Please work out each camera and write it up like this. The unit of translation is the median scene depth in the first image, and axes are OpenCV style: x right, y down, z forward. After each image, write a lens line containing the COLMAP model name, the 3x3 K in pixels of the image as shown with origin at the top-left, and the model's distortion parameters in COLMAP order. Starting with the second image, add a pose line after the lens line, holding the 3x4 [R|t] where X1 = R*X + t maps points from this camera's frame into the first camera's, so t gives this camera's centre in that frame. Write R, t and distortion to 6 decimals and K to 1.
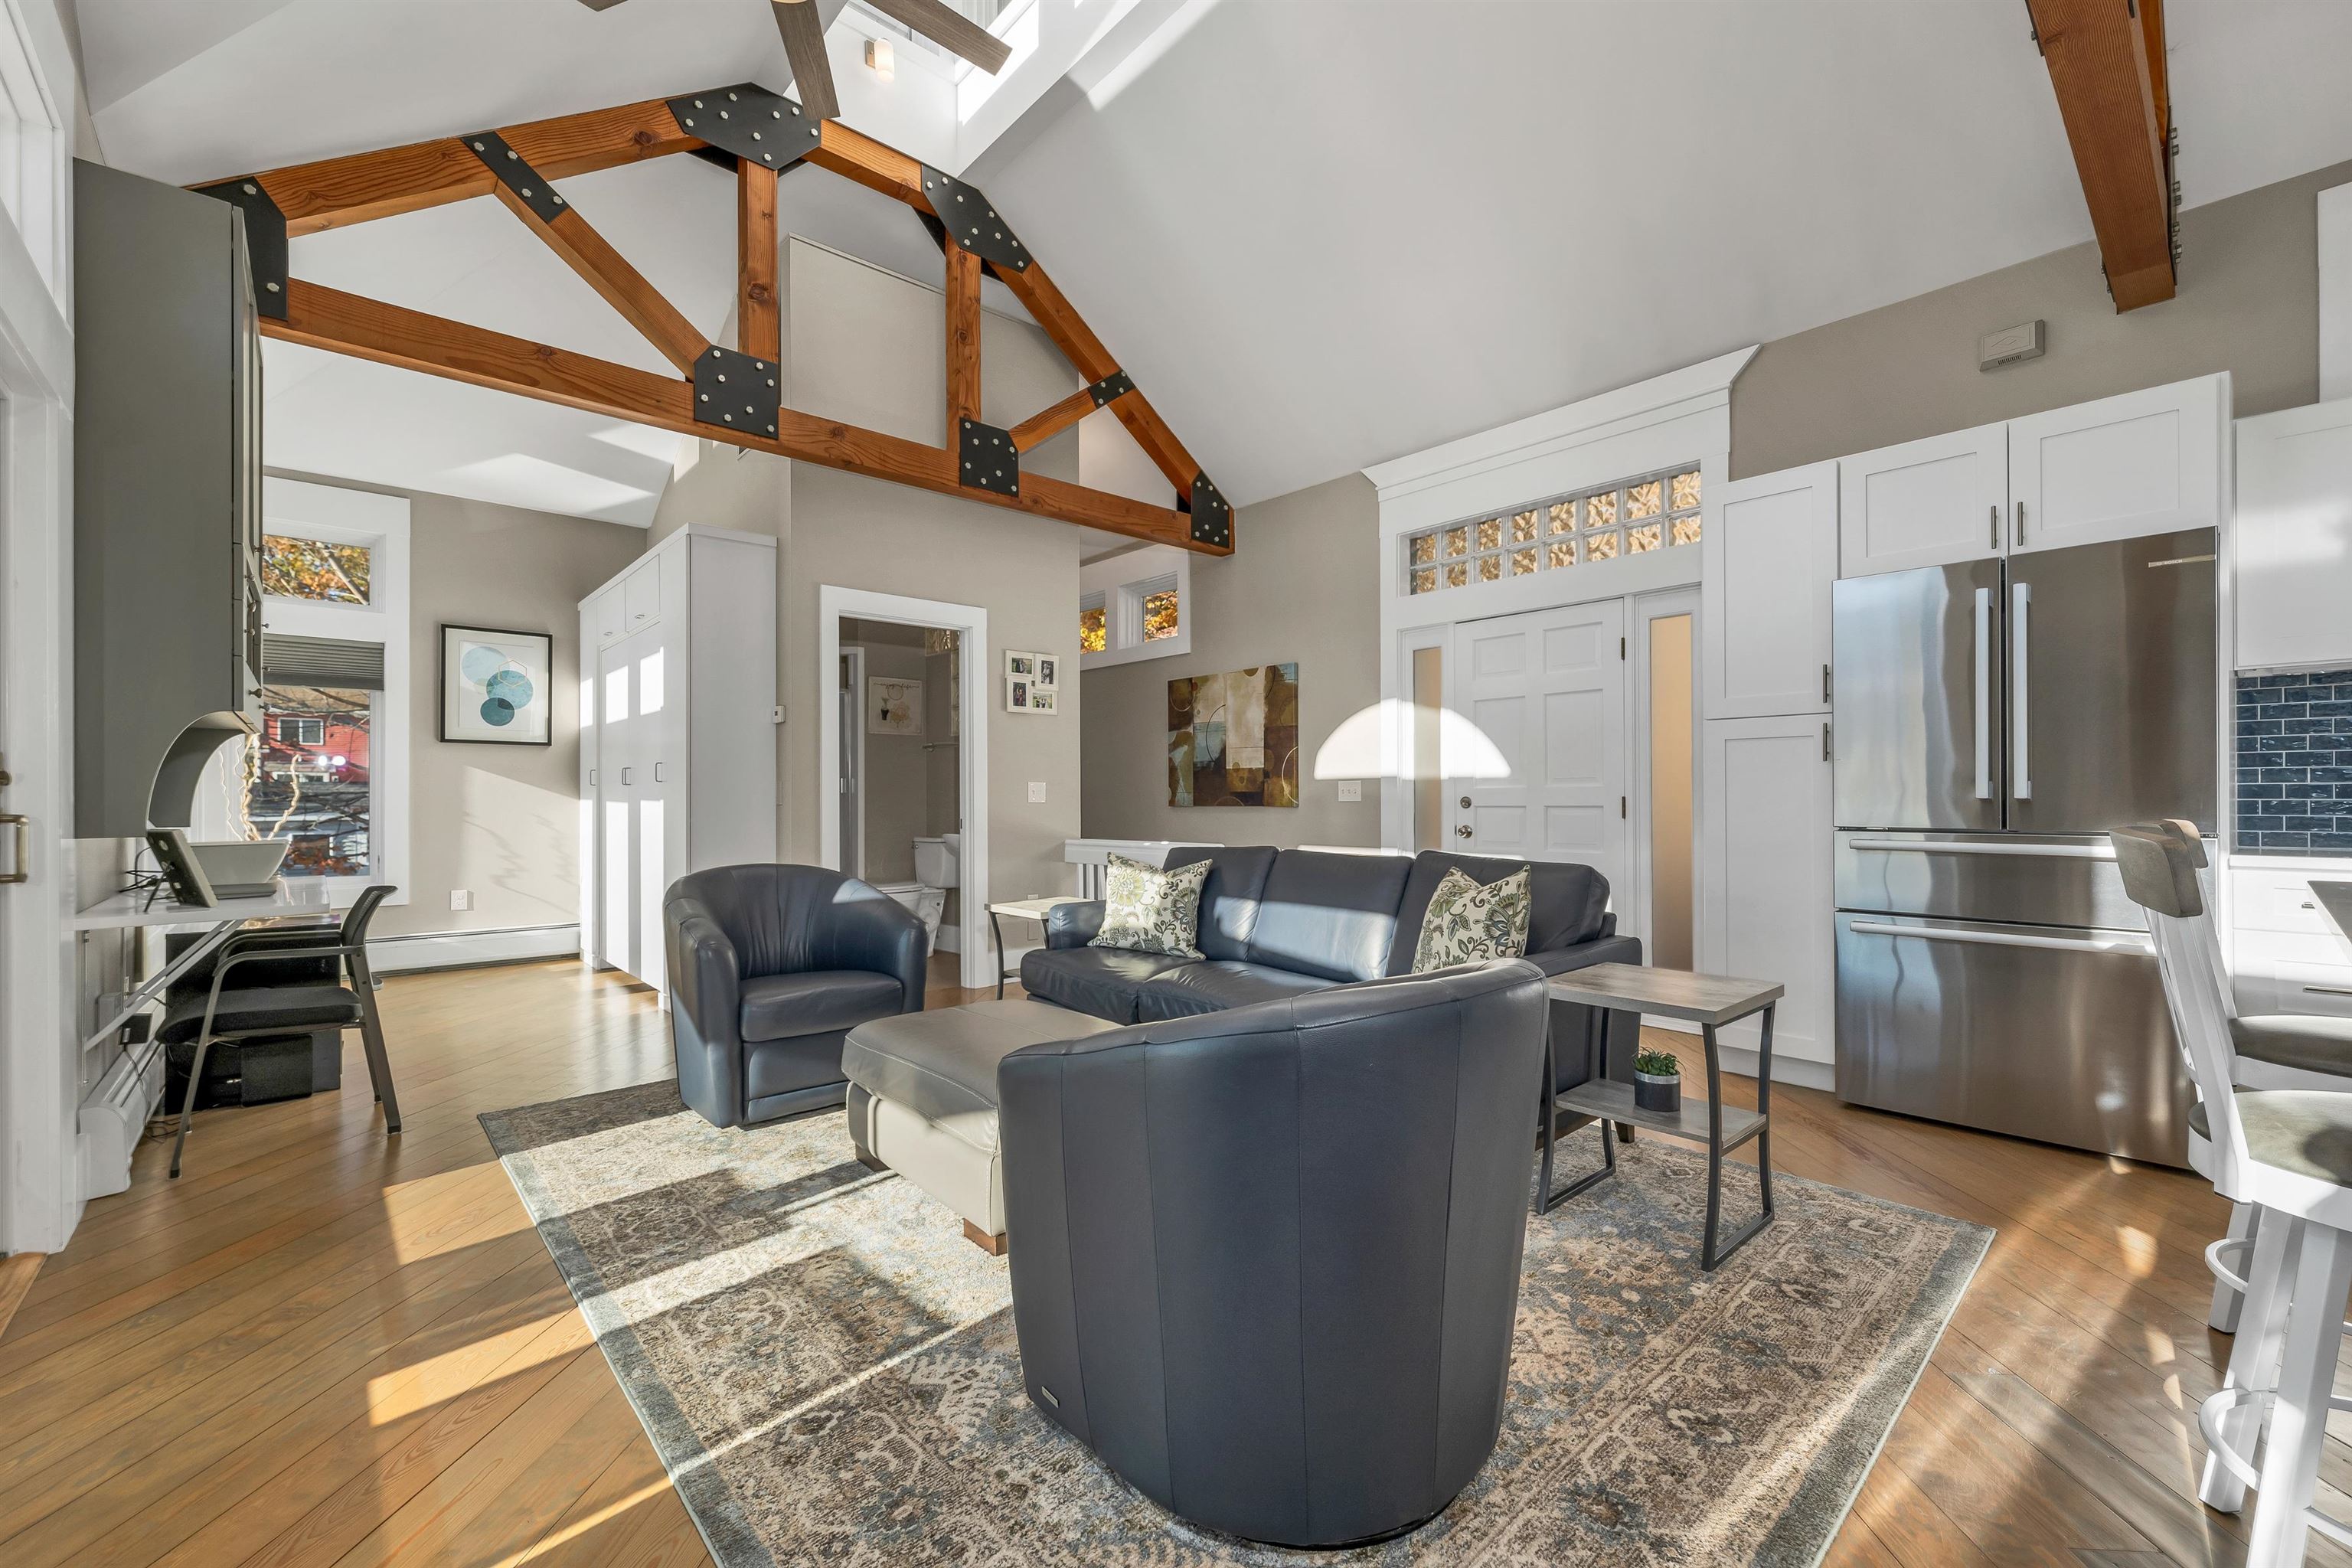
lens RADIAL K [[985.7, 0, 1176.6], [0, 985.7, 791.2], [0, 0, 1]] dist [0.001613, 0.000141]
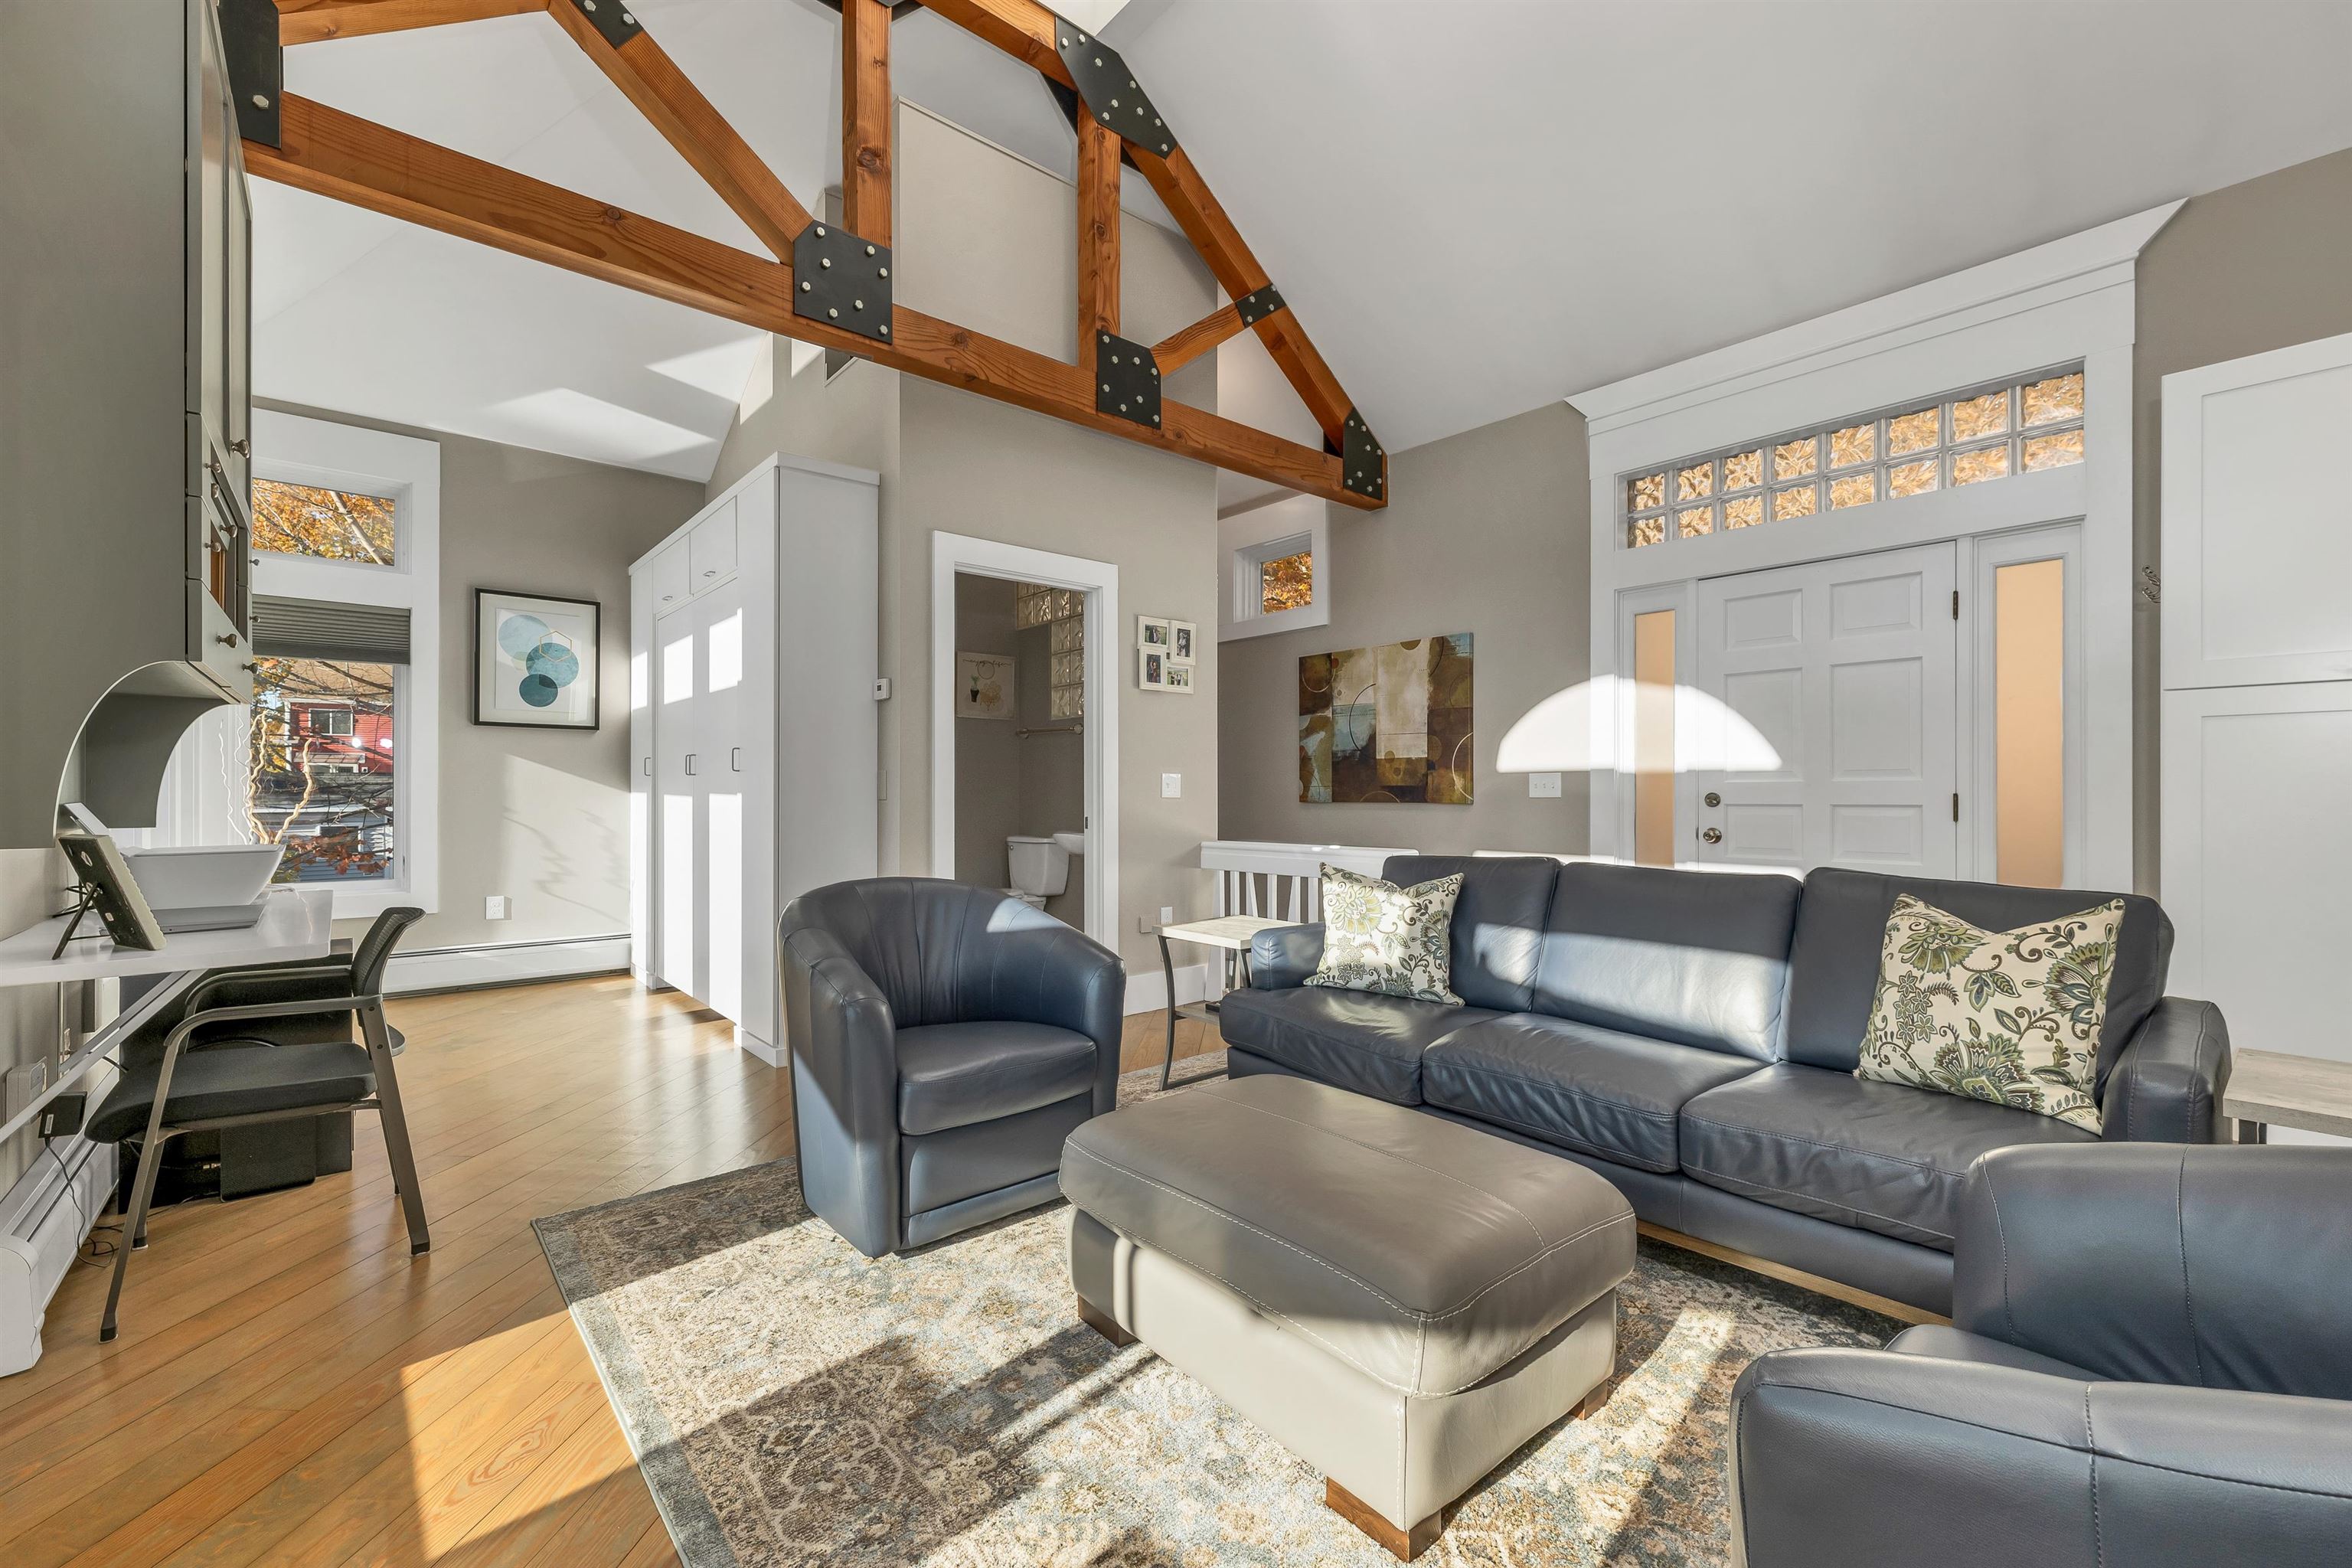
lens RADIAL K [[986.7, 0, 1167.8], [0, 986.7, 788.2], [0, 0, 1]] dist [0.000358, 0.000458]
pose [[0.999714, 0.003463, -0.023667, -0.146823], [-0.003385, 0.999989, 0.003352, 0.000683], [0.023678, -0.003271, 0.999714, 0.186383]]
